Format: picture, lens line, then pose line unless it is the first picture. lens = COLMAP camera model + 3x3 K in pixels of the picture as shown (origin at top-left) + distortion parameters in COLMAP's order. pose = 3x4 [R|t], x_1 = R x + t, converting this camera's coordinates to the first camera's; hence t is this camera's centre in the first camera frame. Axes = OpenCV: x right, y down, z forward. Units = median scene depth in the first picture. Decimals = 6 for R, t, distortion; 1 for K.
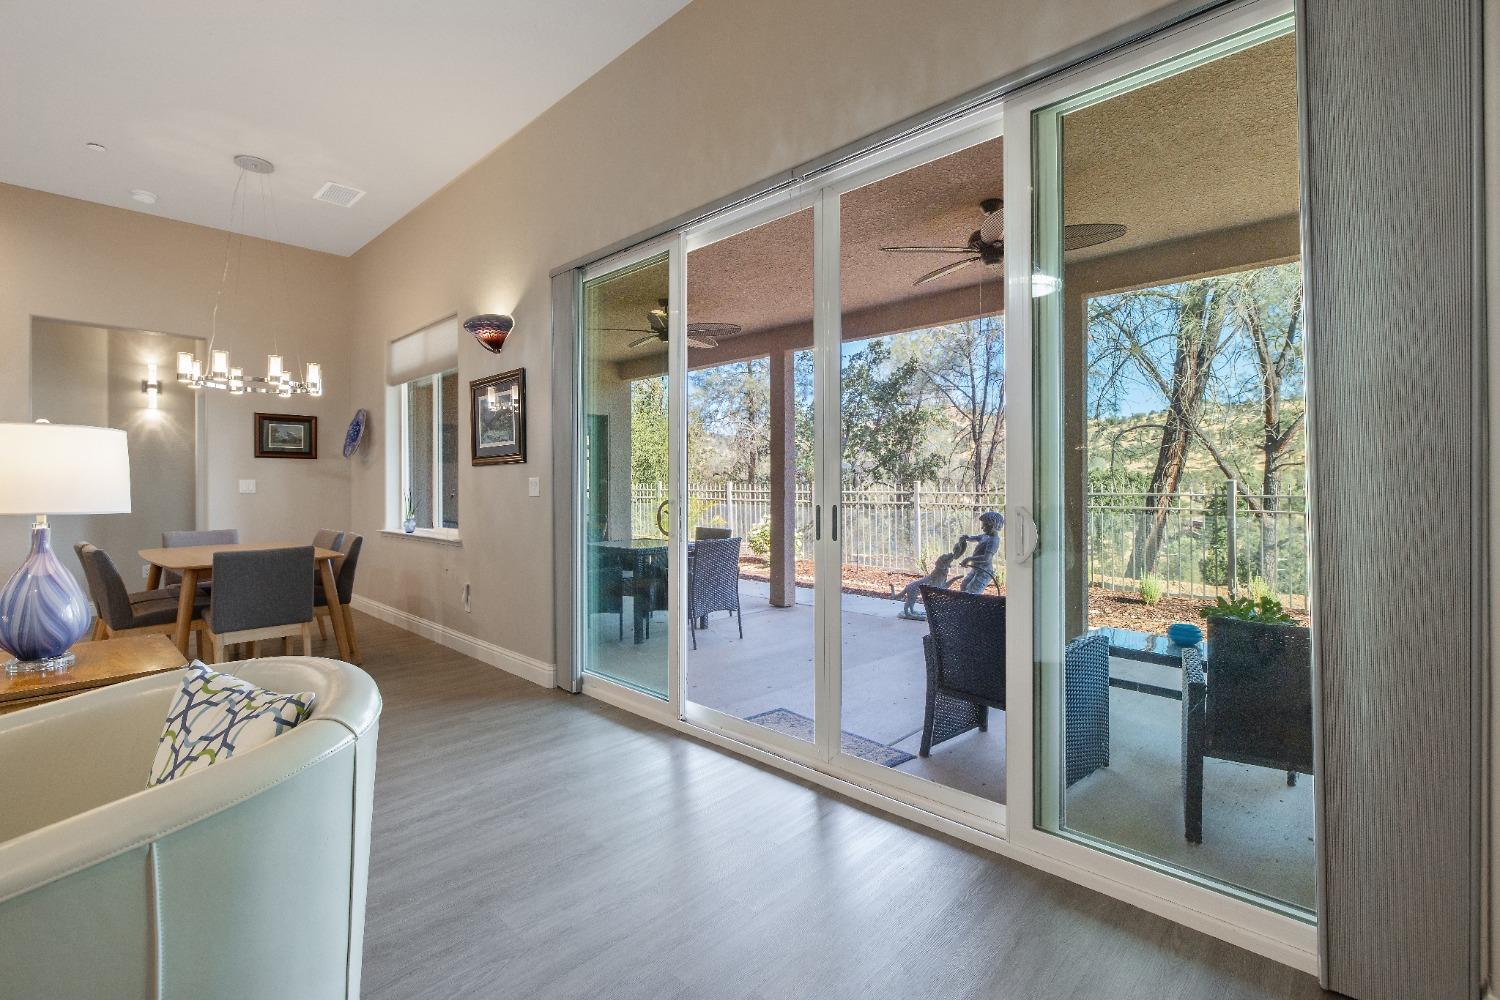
lens RADIAL K [[667.6, 0, 745.5], [0, 667.6, 487.6], [0, 0, 1]] dist [-0.002089, -0.000062]
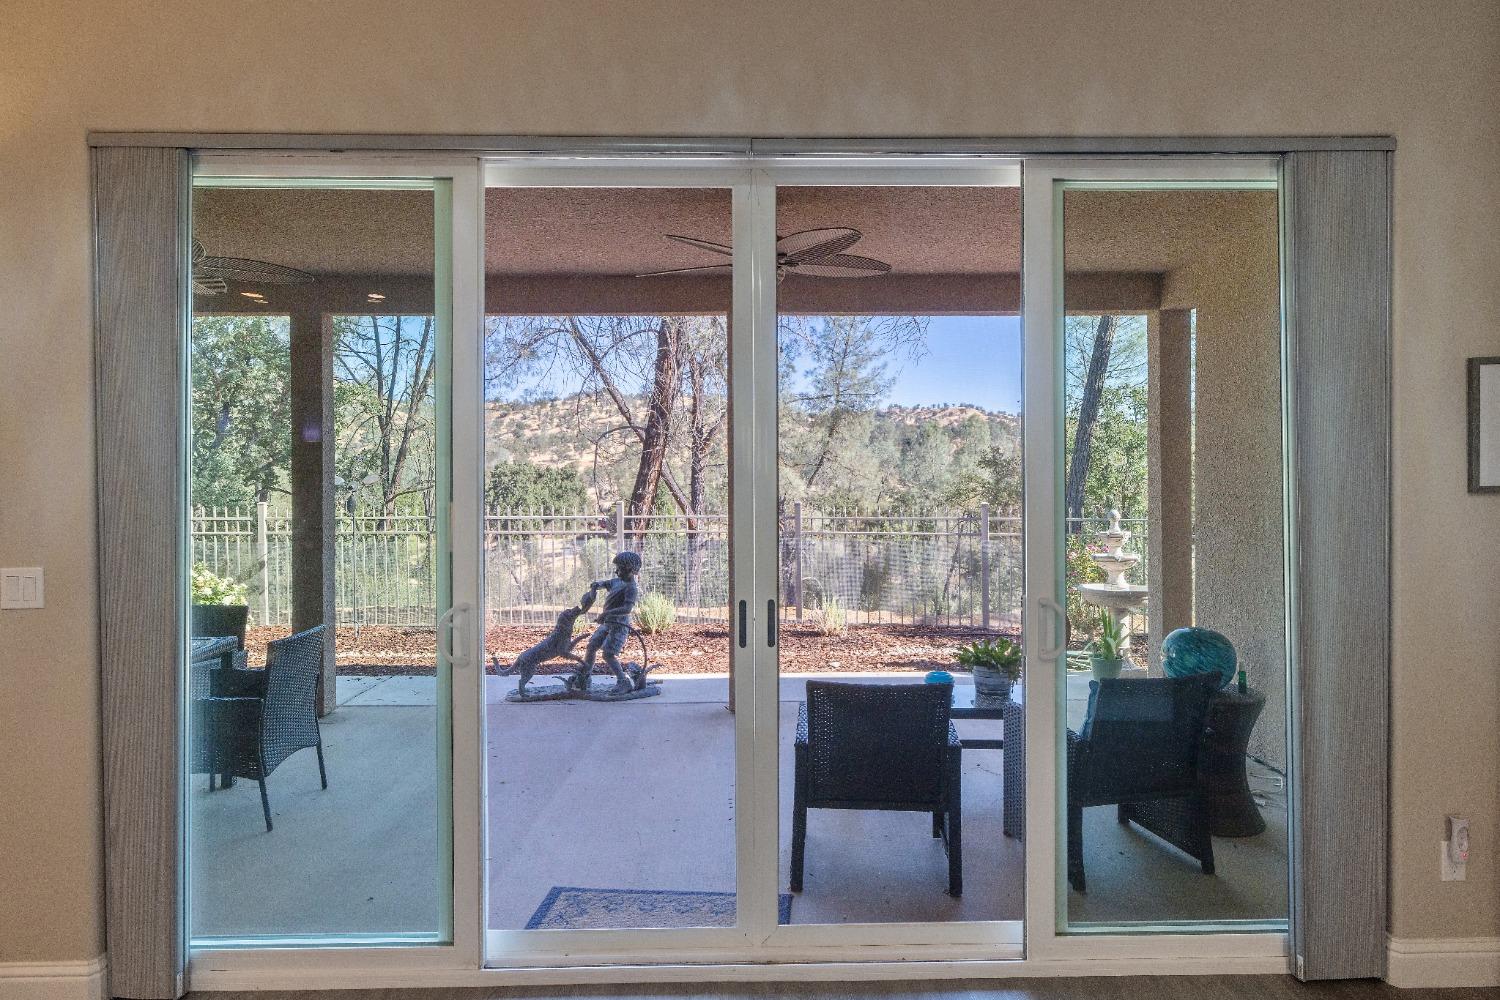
lens RADIAL K [[856.4, 0, 751.3], [0, 856.4, 478.0], [0, 0, 1]] dist [0.002143, -0.000284]
pose [[0.710417, -0.002011, 0.703778, -0.252565], [0.006026, 0.999977, -0.003225, -0.047707], [-0.703755, 0.006532, 0.710412, 0.150751]]
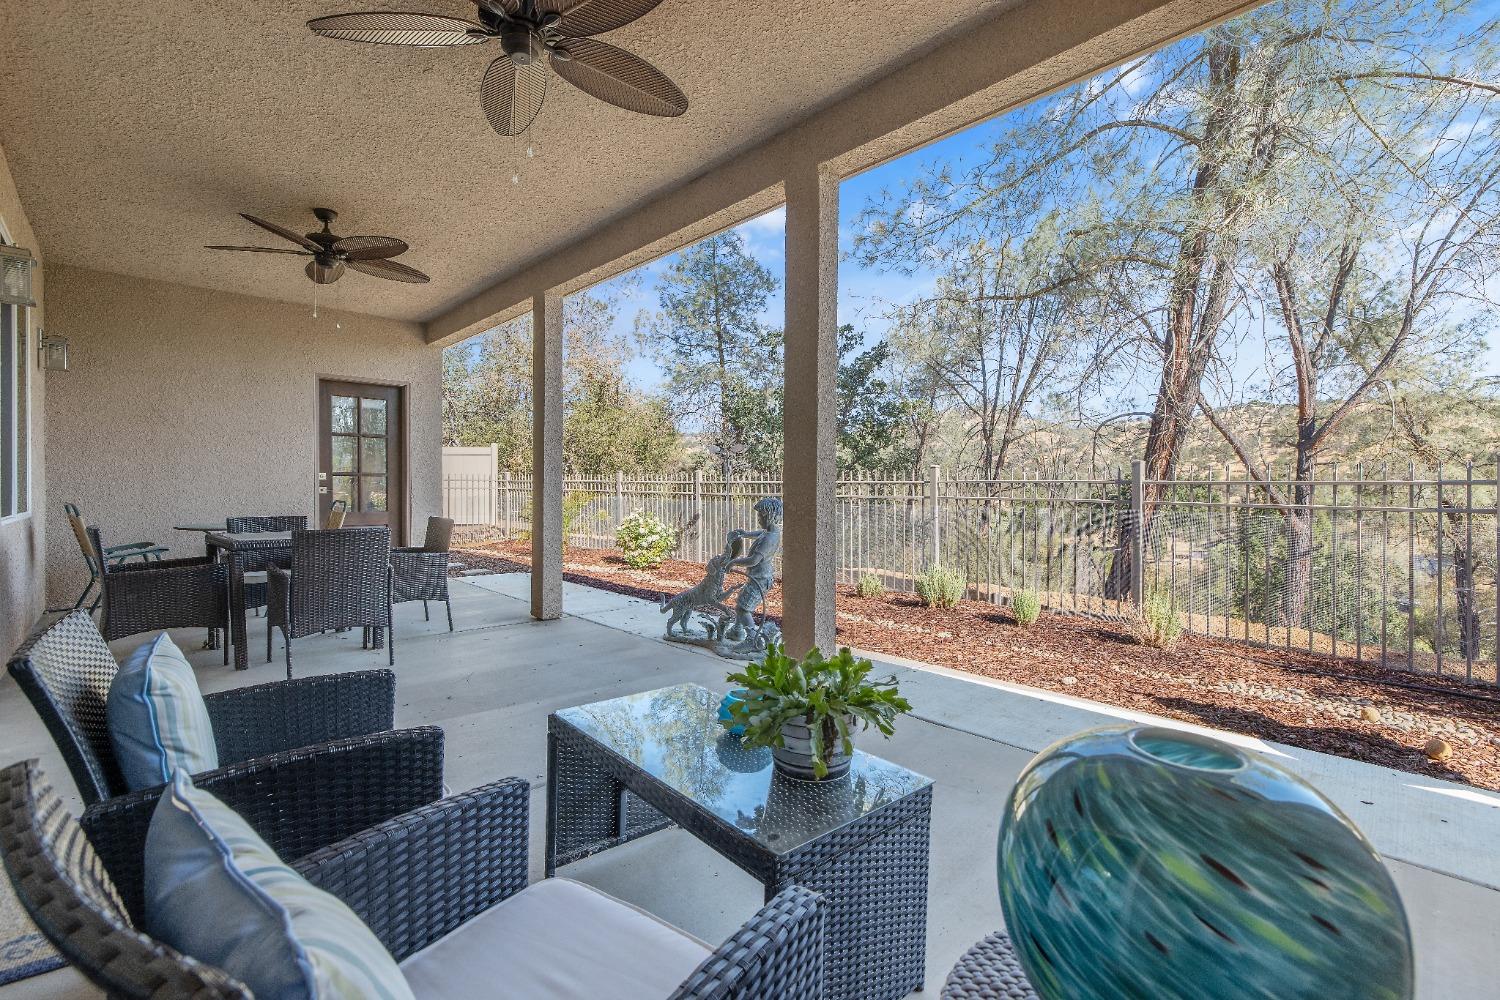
lens RADIAL K [[667.6, 0, 745.5], [0, 667.6, 487.6], [0, 0, 1]] dist [-0.002089, -0.000062]
pose [[0.998425, 0.008955, -0.055381, 0.374796], [-0.009075, 0.999957, -0.001932, 0.026138], [0.055361, 0.002432, 0.998463, 0.253614]]
